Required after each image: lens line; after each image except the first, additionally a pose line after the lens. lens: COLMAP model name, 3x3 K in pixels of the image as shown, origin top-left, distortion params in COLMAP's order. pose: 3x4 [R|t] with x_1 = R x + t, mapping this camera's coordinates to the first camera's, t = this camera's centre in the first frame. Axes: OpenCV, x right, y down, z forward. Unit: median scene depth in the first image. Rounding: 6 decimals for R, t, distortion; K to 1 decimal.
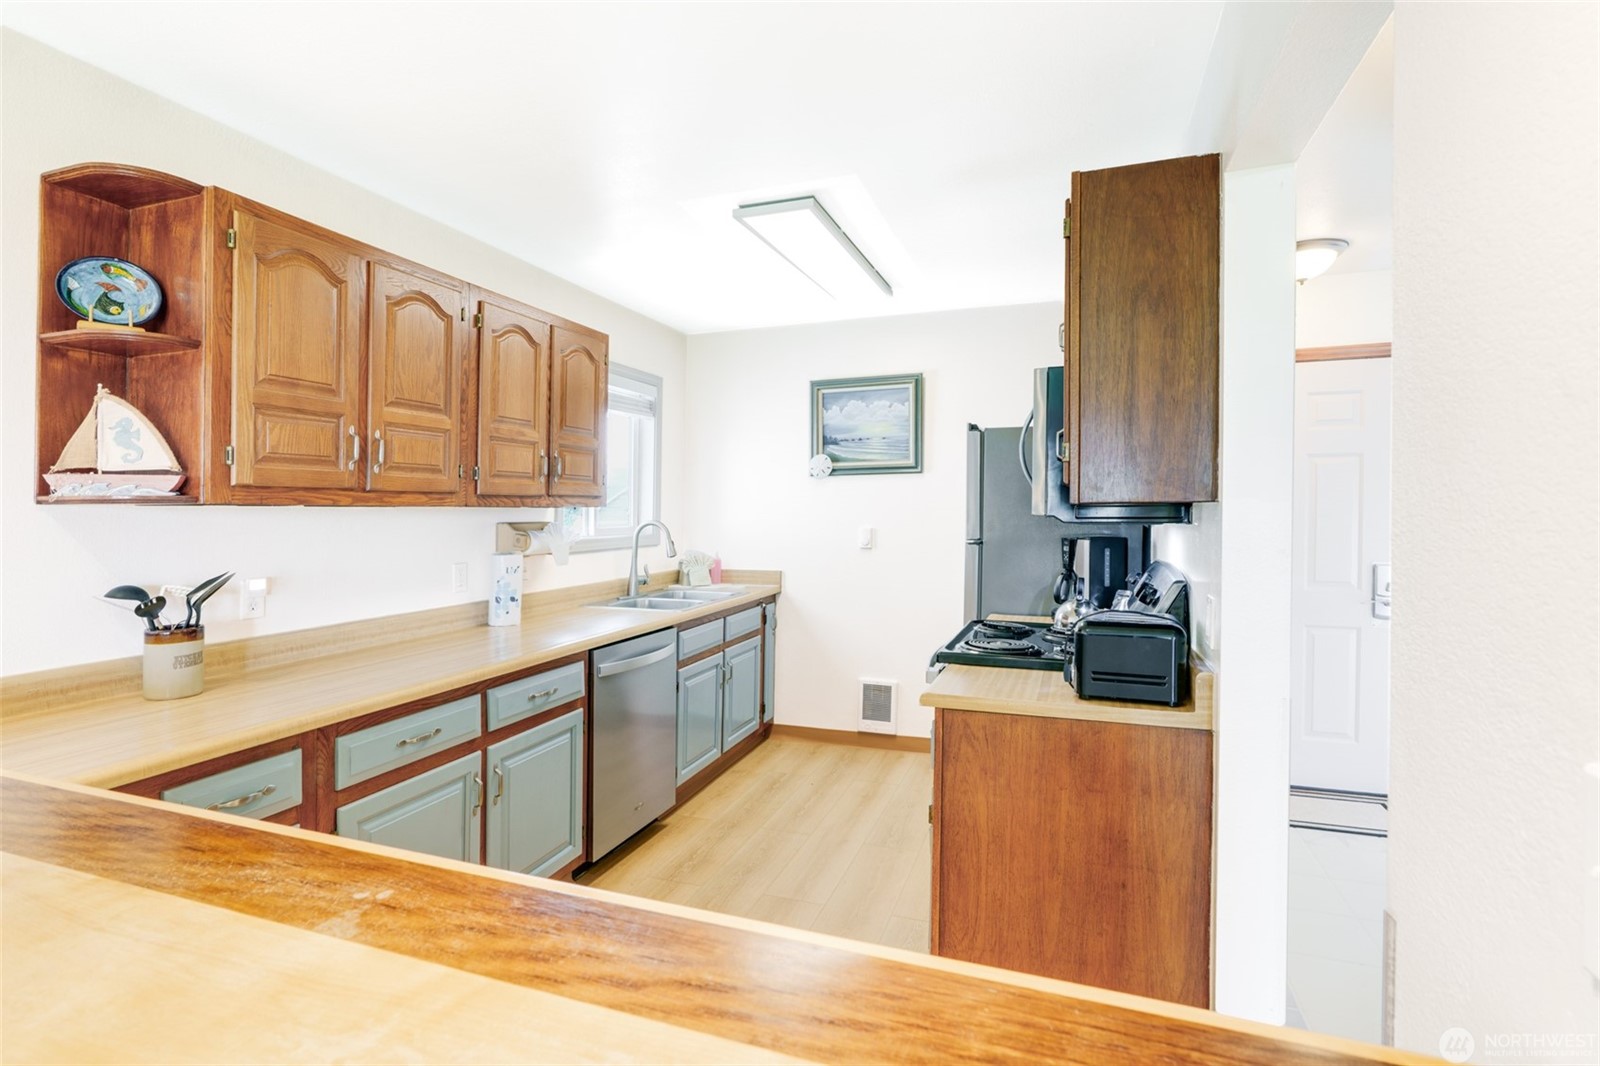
lens RADIAL K [[763.5, 0, 803.1], [0, 763.5, 523.9], [0, 0, 1]] dist [-0.001902, 0.000116]
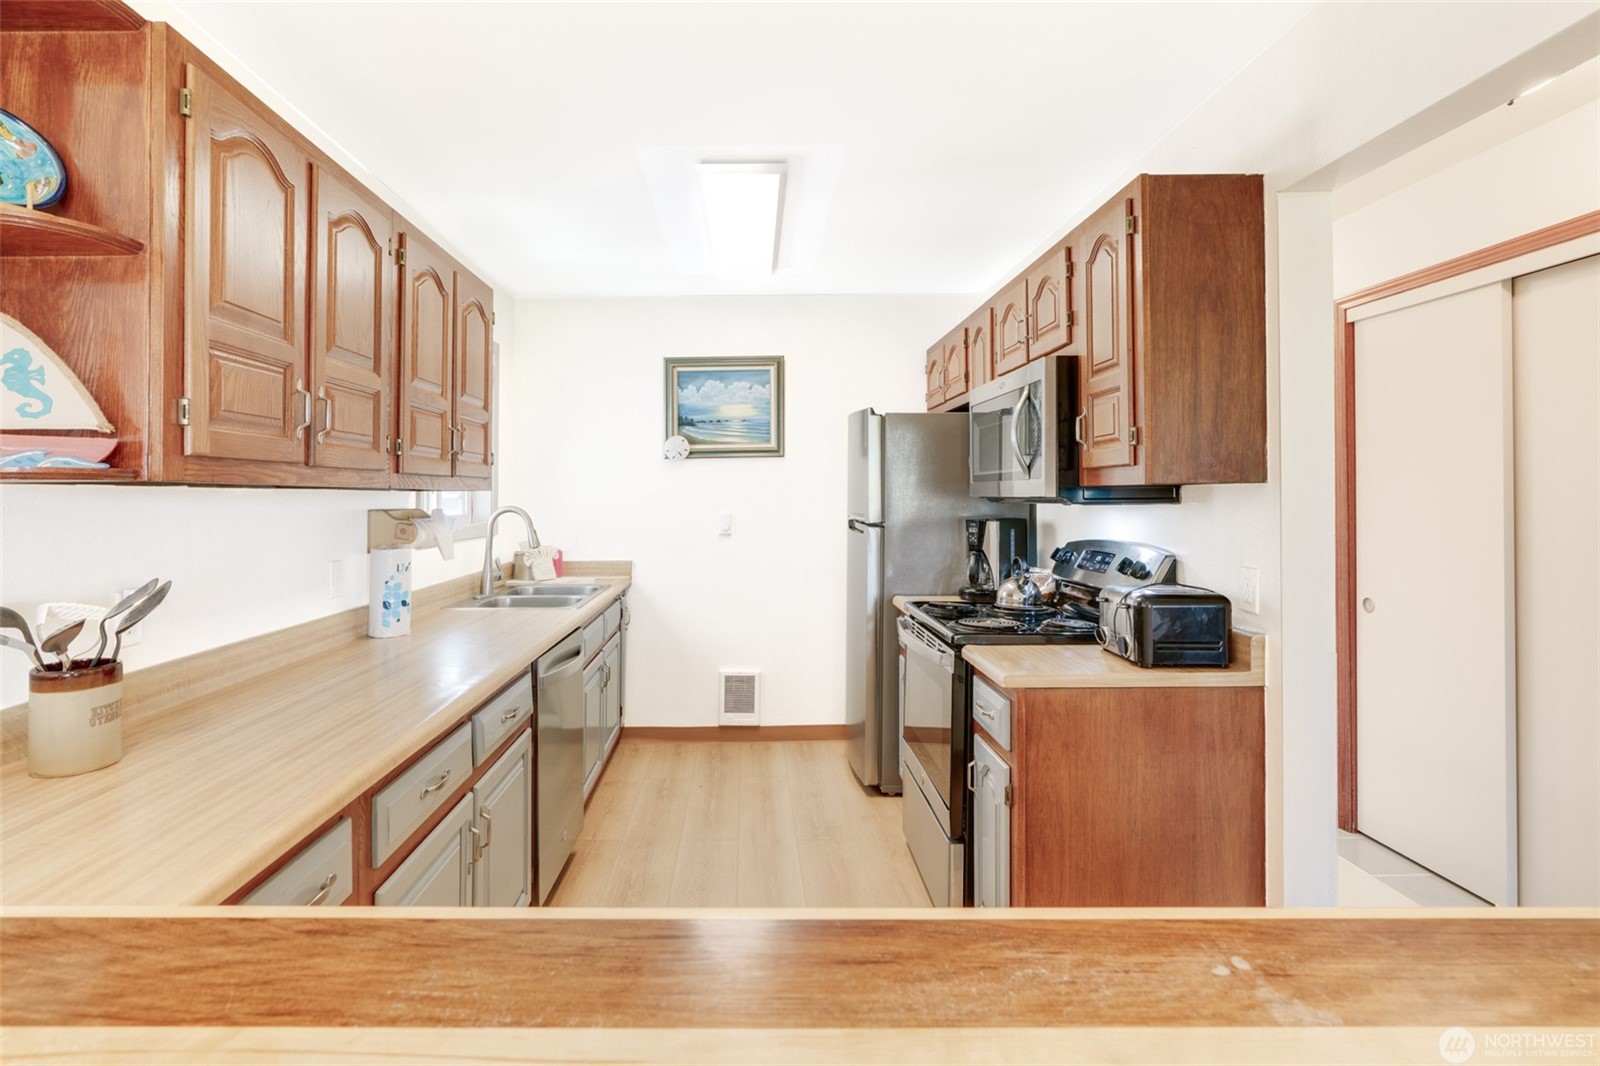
lens RADIAL K [[774.4, 0, 777.9], [0, 774.4, 504.8], [0, 0, 1]] dist [-0.001901, 0.000100]
pose [[0.941657, -0.005695, 0.336526, -0.401904], [0.008559, 0.999939, -0.007027, 0.004065], [-0.336466, 0.009497, 0.941648, 0.128100]]
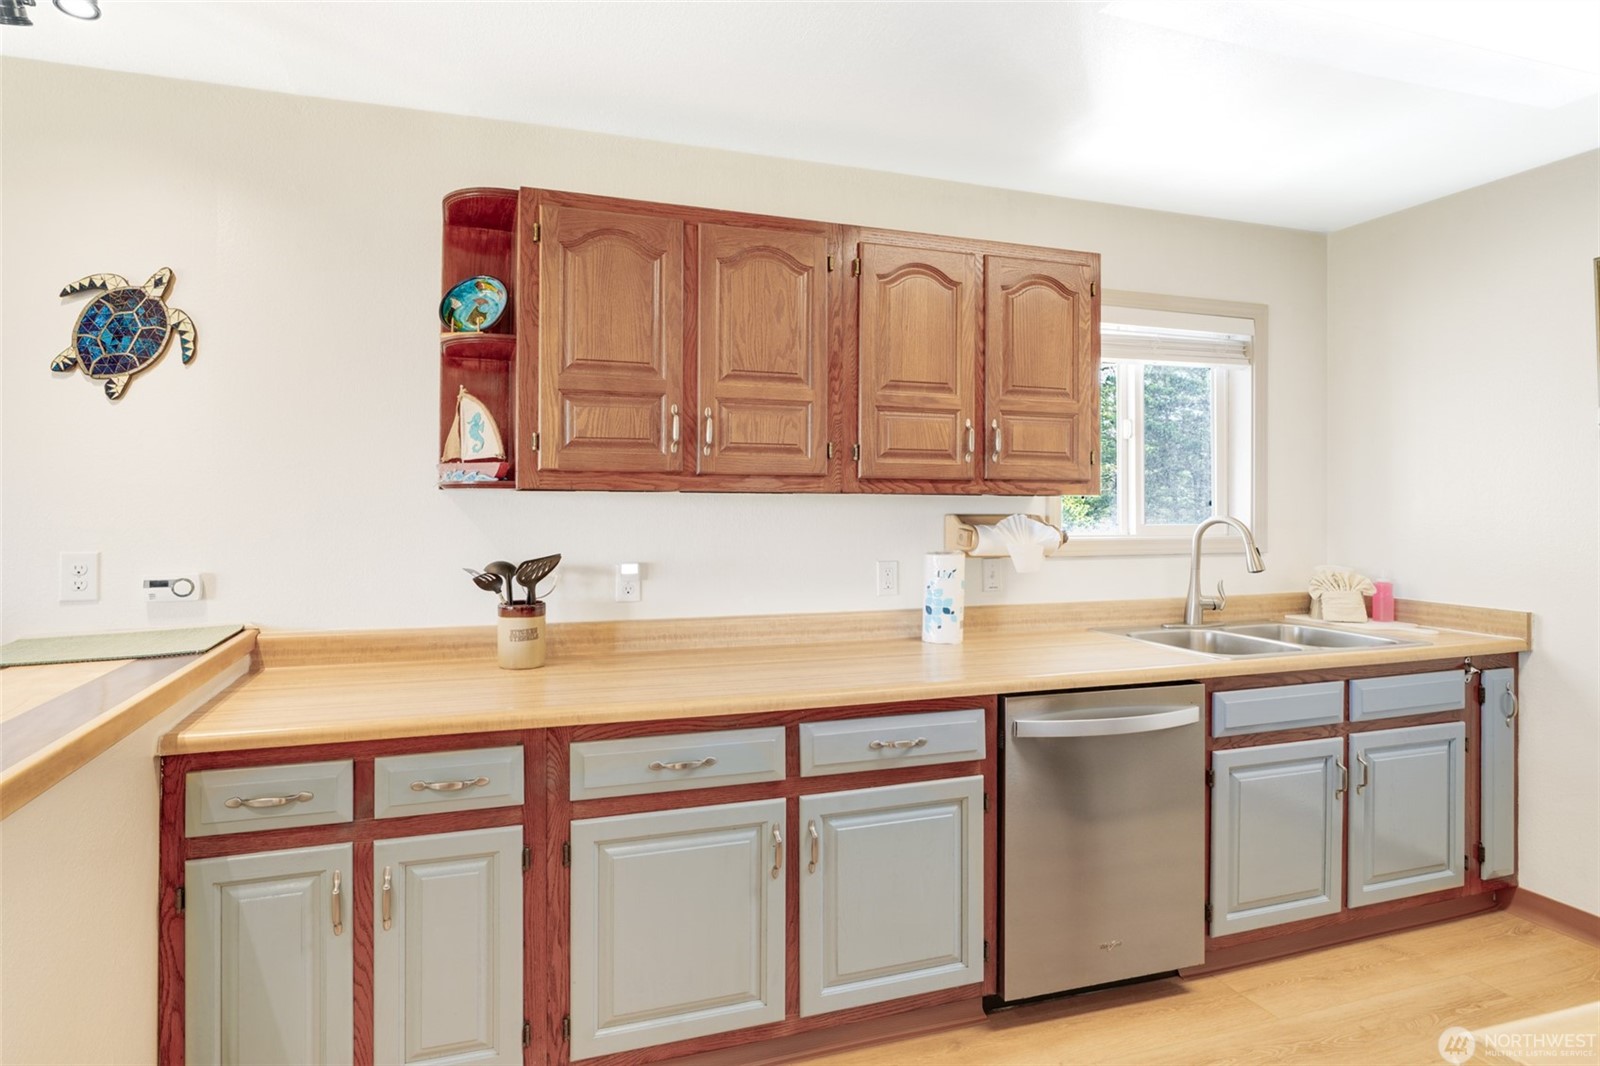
lens RADIAL K [[784.9, 0, 798.8], [0, 784.9, 492.3], [0, 0, 1]] dist [-0.007849, 0.000002]
pose [[0.593514, -0.006472, -0.804797, 0.265567], [-0.020935, 0.999505, -0.023477, -0.003070], [0.804551, 0.030783, 0.593085, 0.558728]]
